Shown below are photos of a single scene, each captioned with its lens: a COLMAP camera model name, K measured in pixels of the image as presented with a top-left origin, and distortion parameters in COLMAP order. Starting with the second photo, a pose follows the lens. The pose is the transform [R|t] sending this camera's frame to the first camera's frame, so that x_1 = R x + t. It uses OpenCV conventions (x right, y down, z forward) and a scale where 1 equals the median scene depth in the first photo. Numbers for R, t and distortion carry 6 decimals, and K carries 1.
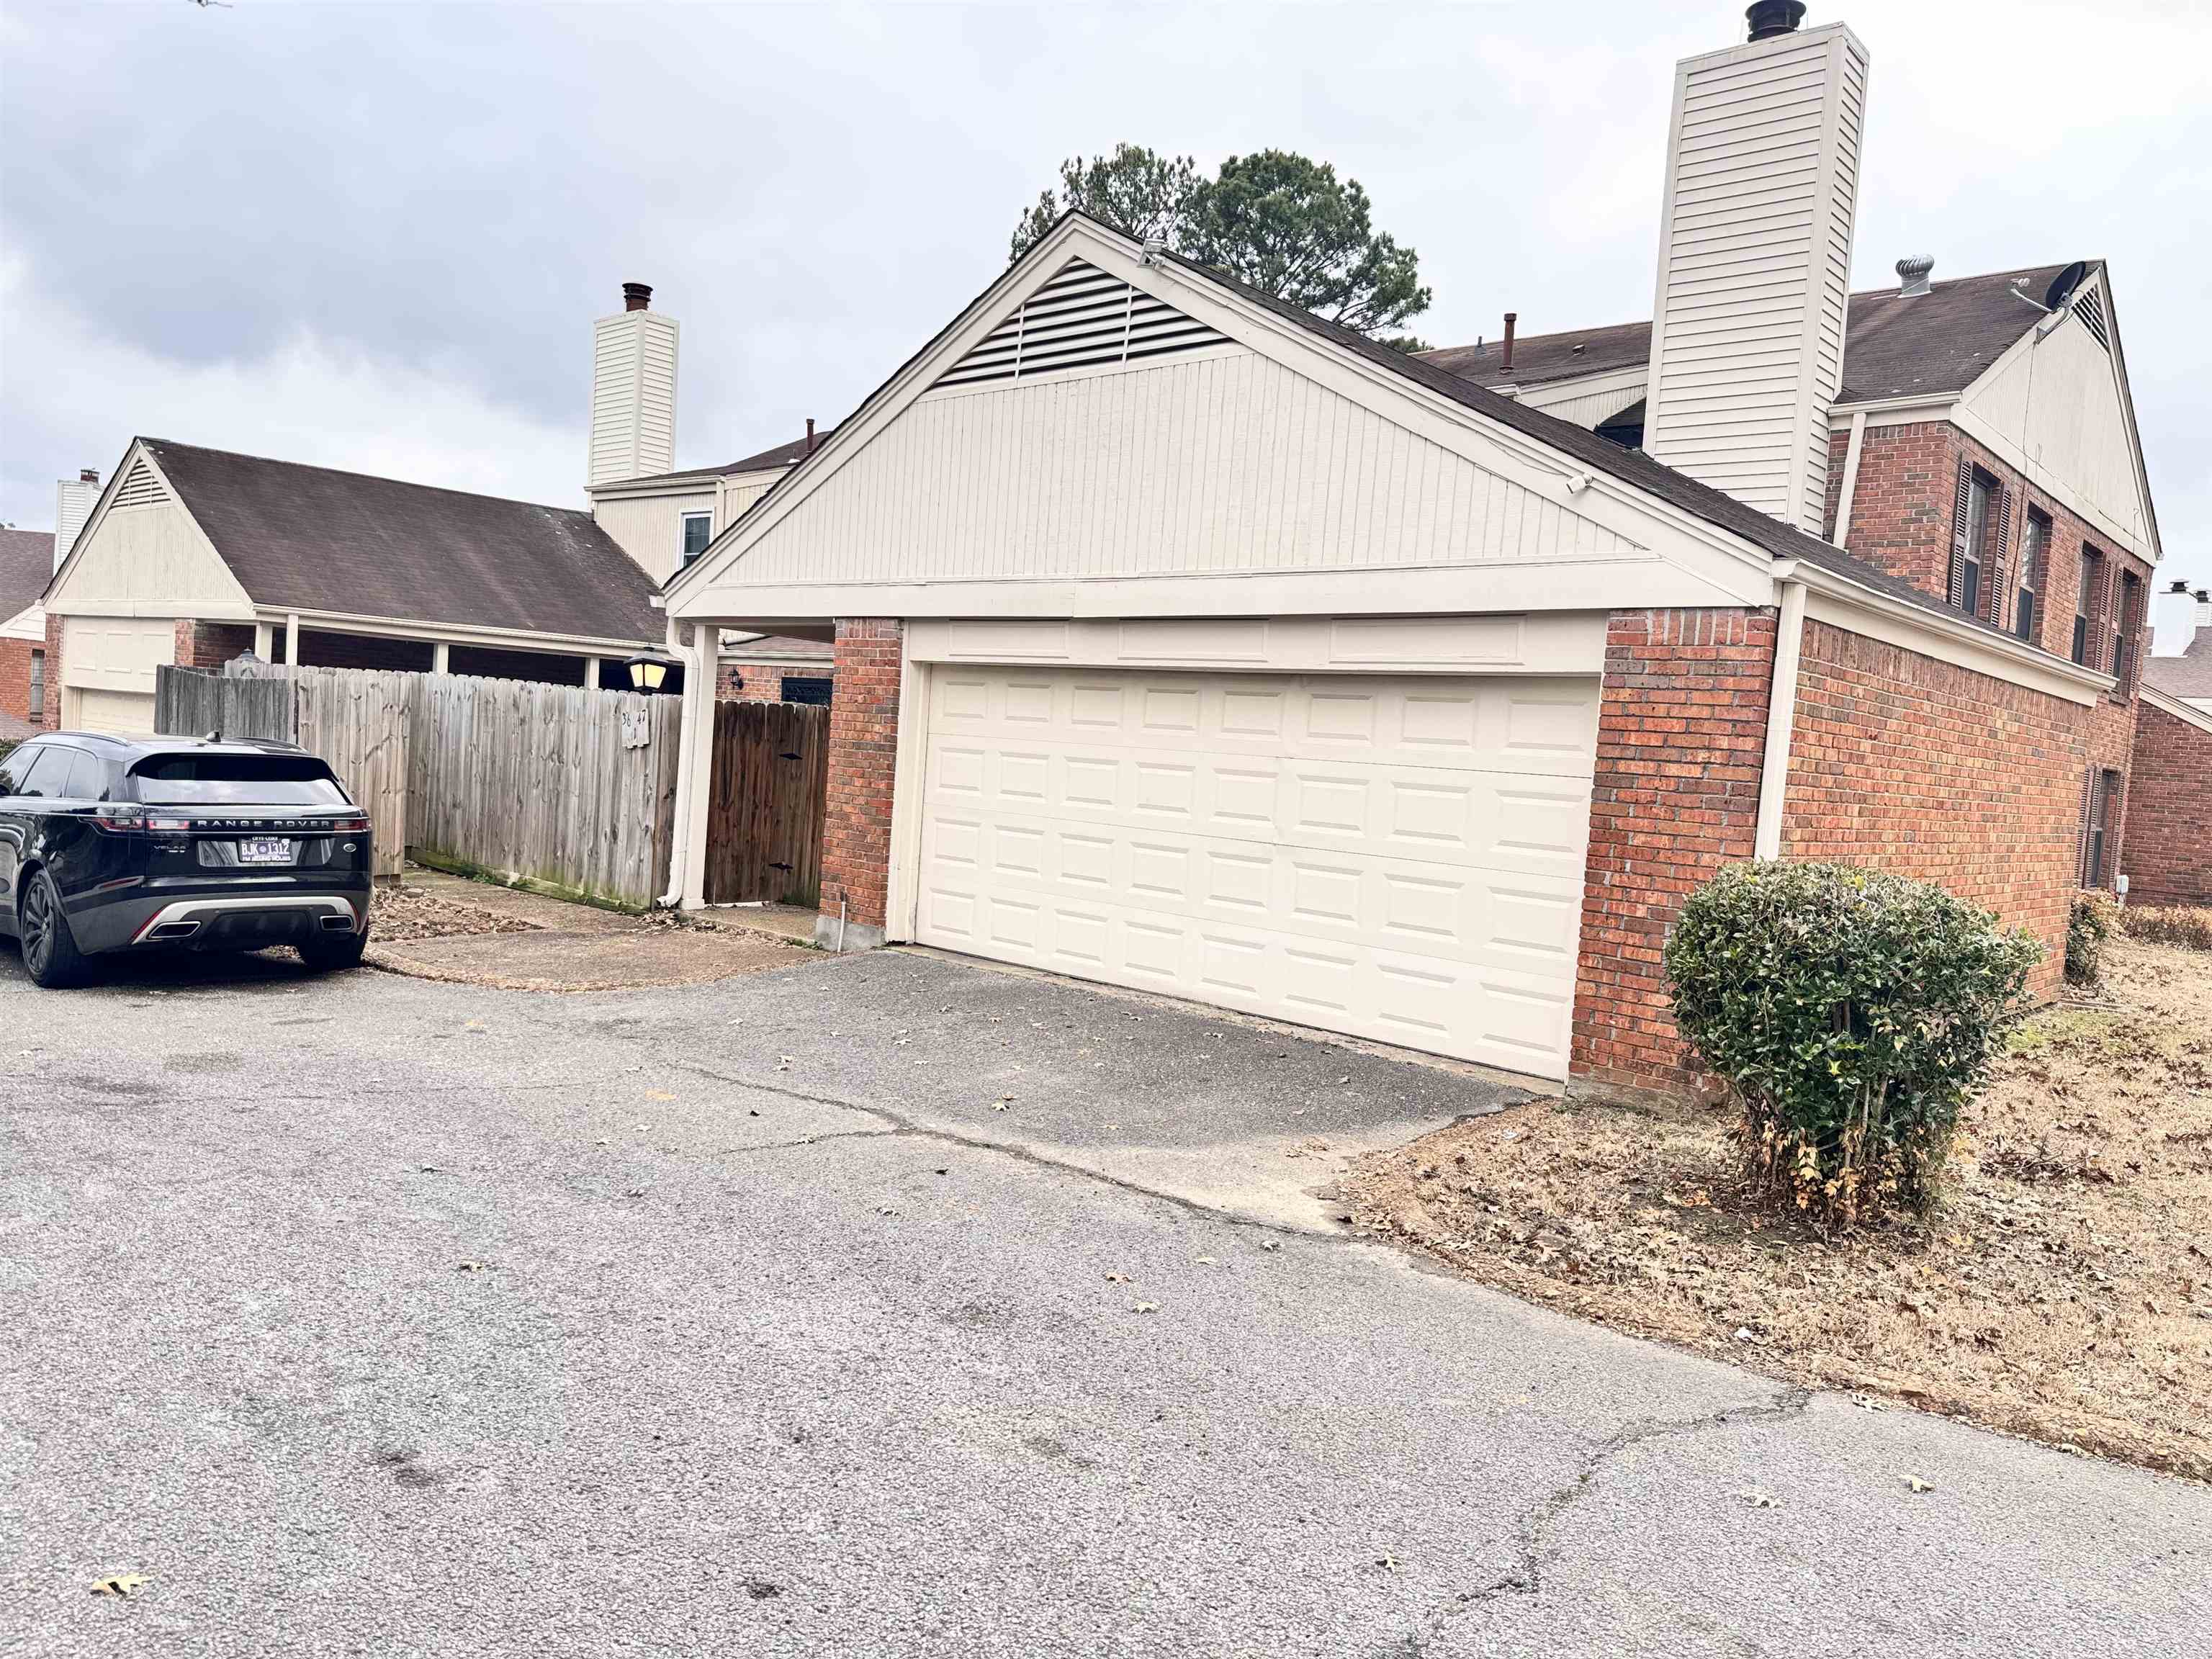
lens RADIAL K [[1548.6, 0, 1106.0], [0, 1548.6, 829.5], [0, 0, 1]] dist [-0.009124, -0.003159]
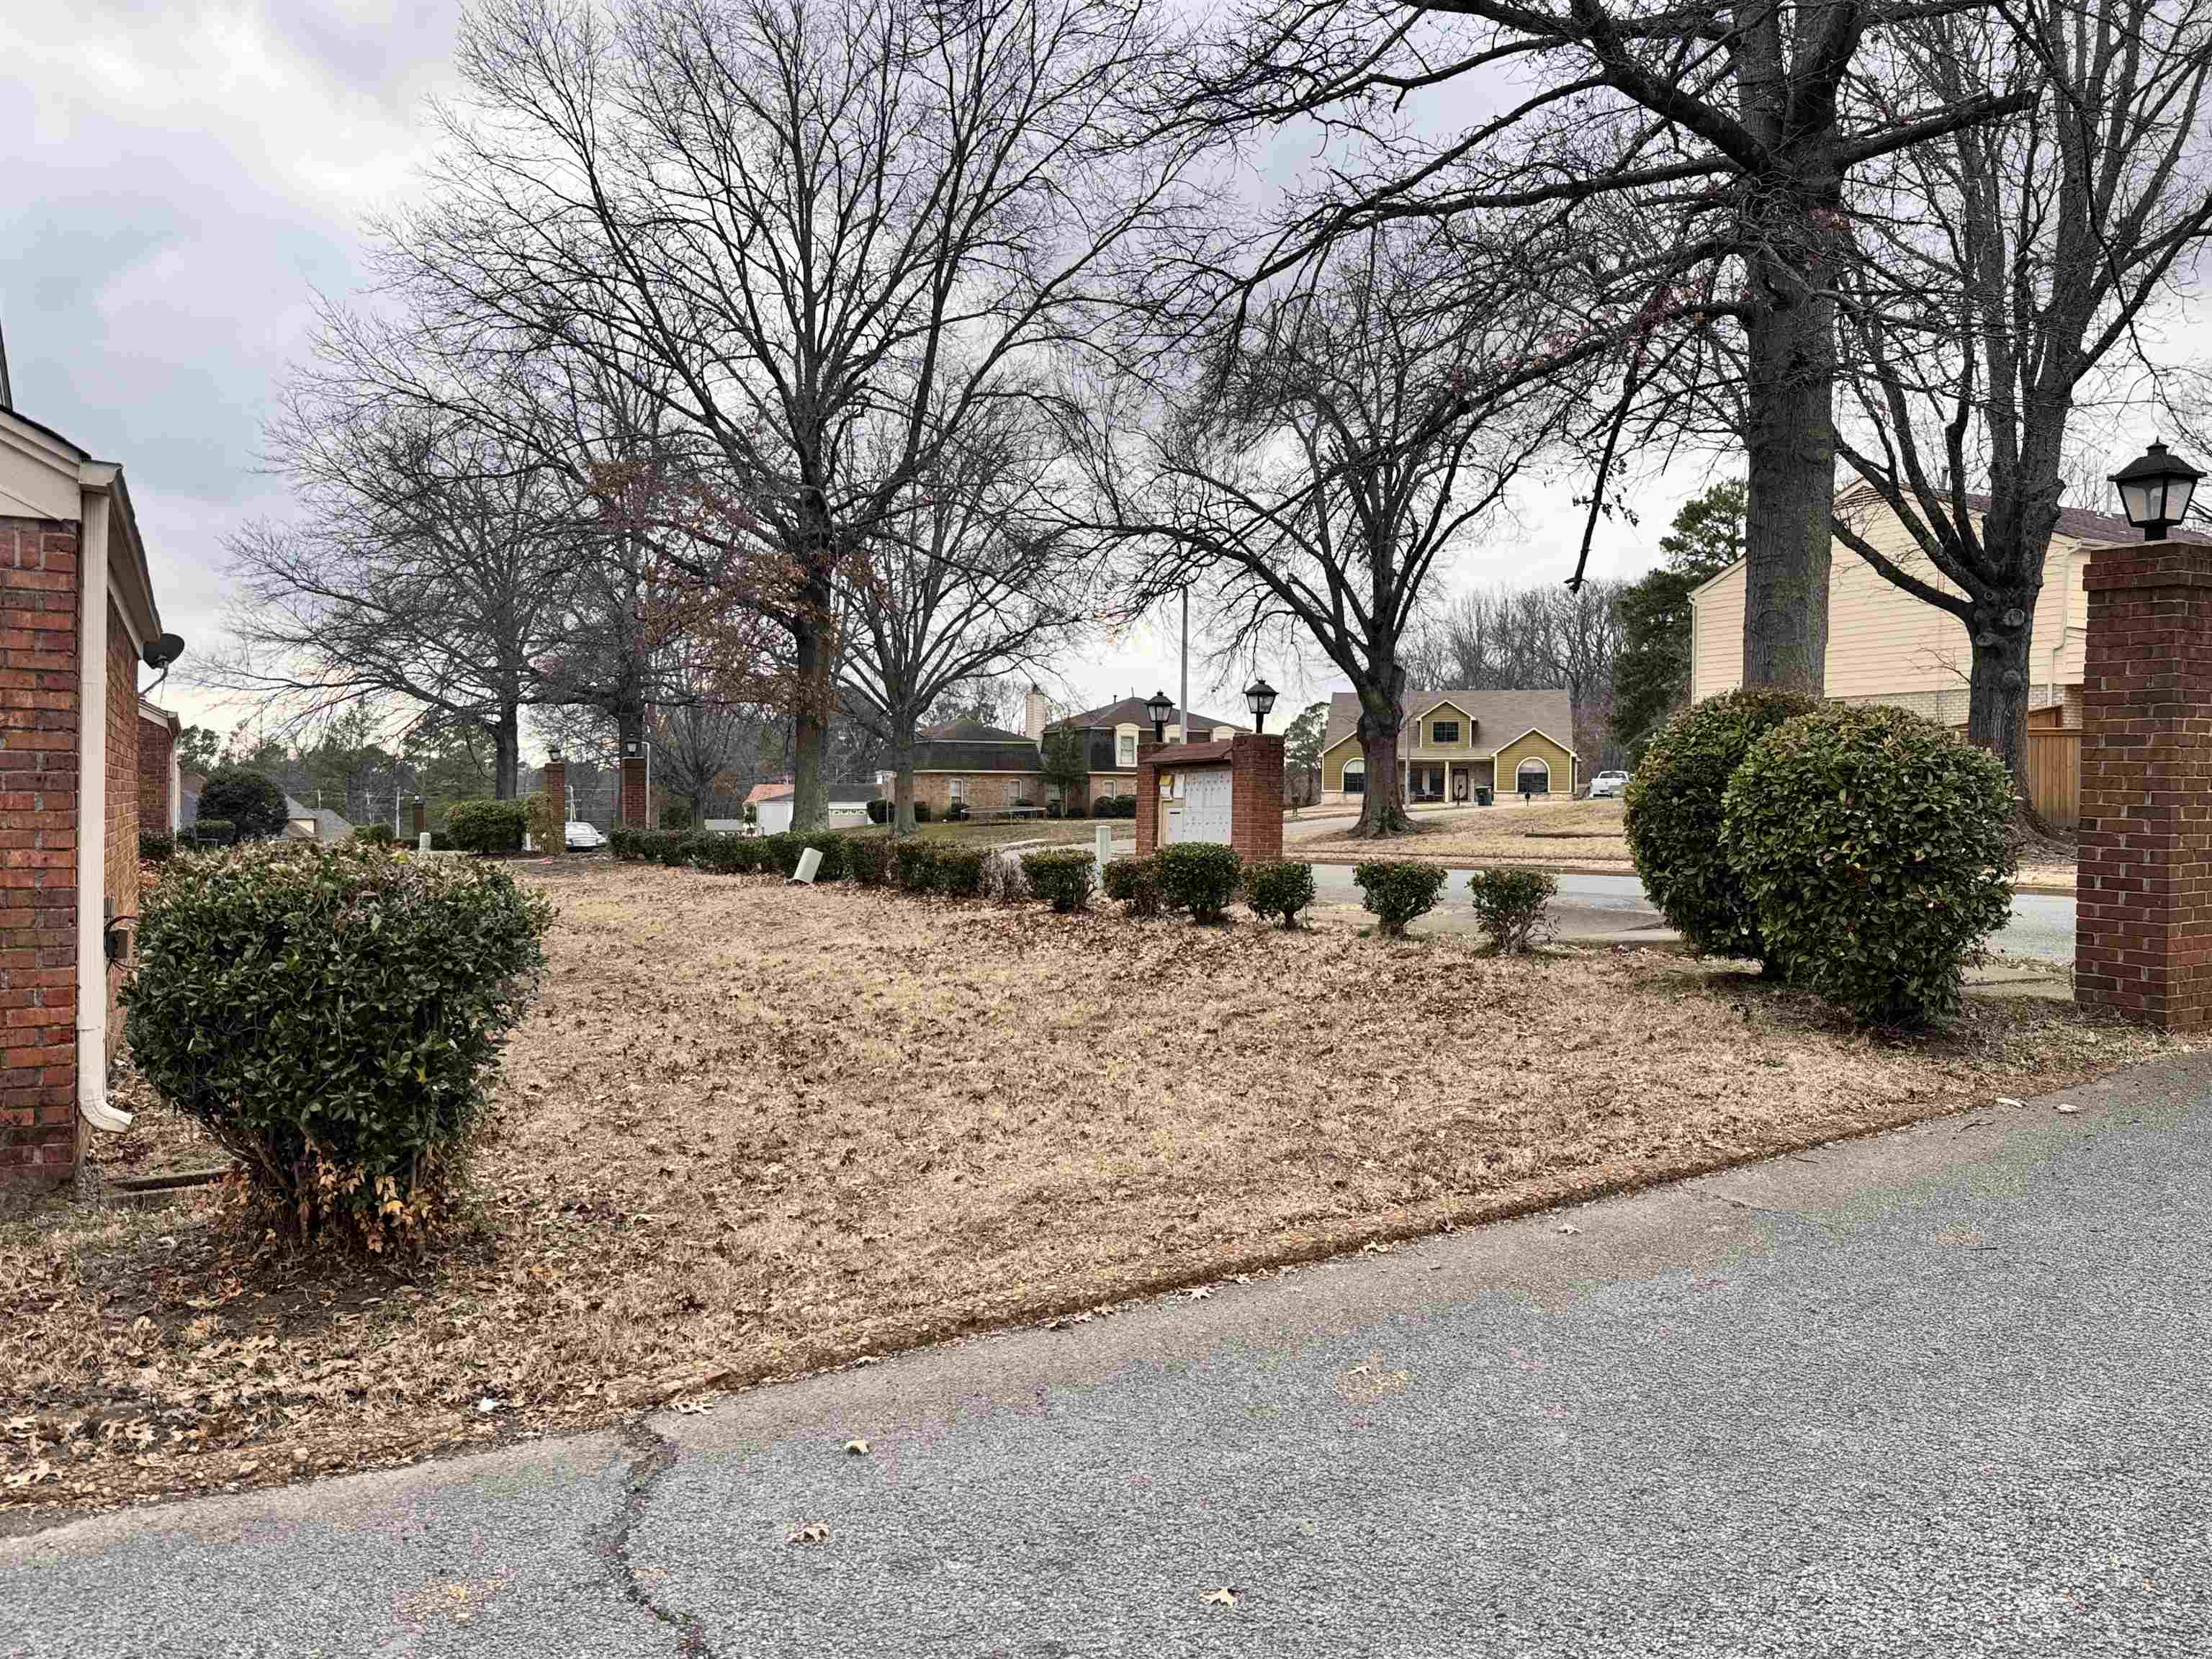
lens RADIAL K [[1664.7, 0, 1106.0], [0, 1664.7, 829.5], [0, 0, 1]] dist [-0.005707, -0.010195]
pose [[0.311118, -0.083467, 0.946699, -0.279352], [0.065661, 0.995643, 0.066204, -0.017846], [-0.948100, 0.041564, 0.315243, 0.358187]]
